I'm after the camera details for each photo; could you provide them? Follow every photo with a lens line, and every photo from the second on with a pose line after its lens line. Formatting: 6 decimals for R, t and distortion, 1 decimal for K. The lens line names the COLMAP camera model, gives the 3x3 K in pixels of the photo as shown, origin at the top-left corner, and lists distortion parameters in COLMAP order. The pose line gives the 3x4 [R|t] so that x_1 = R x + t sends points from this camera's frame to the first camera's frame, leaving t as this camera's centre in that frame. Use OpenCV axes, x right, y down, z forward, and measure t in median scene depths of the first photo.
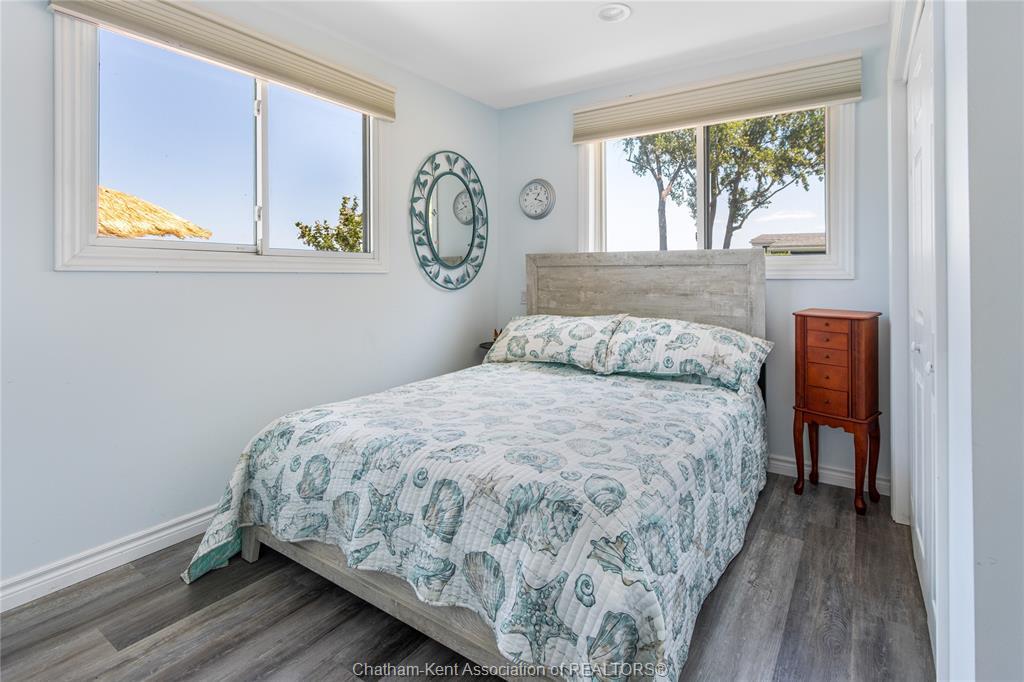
lens RADIAL K [[505.0, 0, 511.5], [0, 505.0, 273.0], [0, 0, 1]] dist [0.001705, 0.000208]
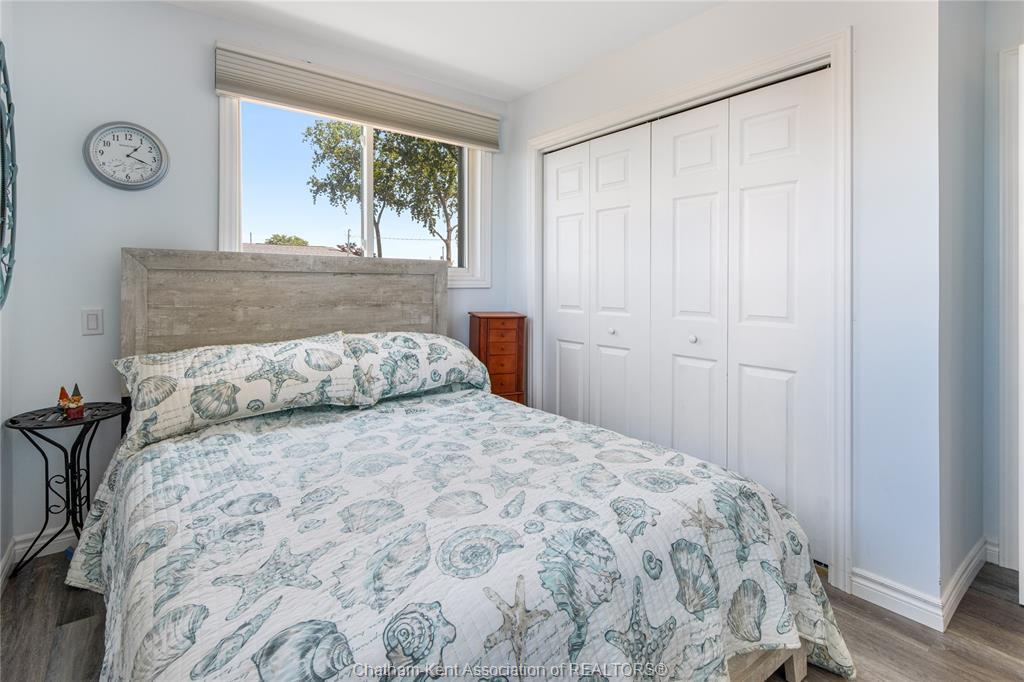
lens RADIAL K [[493.1, 0, 516.3], [0, 493.1, 284.4], [0, 0, 1]] dist [0.003221, 0.000365]
pose [[0.311883, 0.000790, 0.950120, -0.467042], [-0.006654, 0.999977, 0.001353, 0.001292], [-0.950097, -0.006745, 0.311881, 0.494565]]
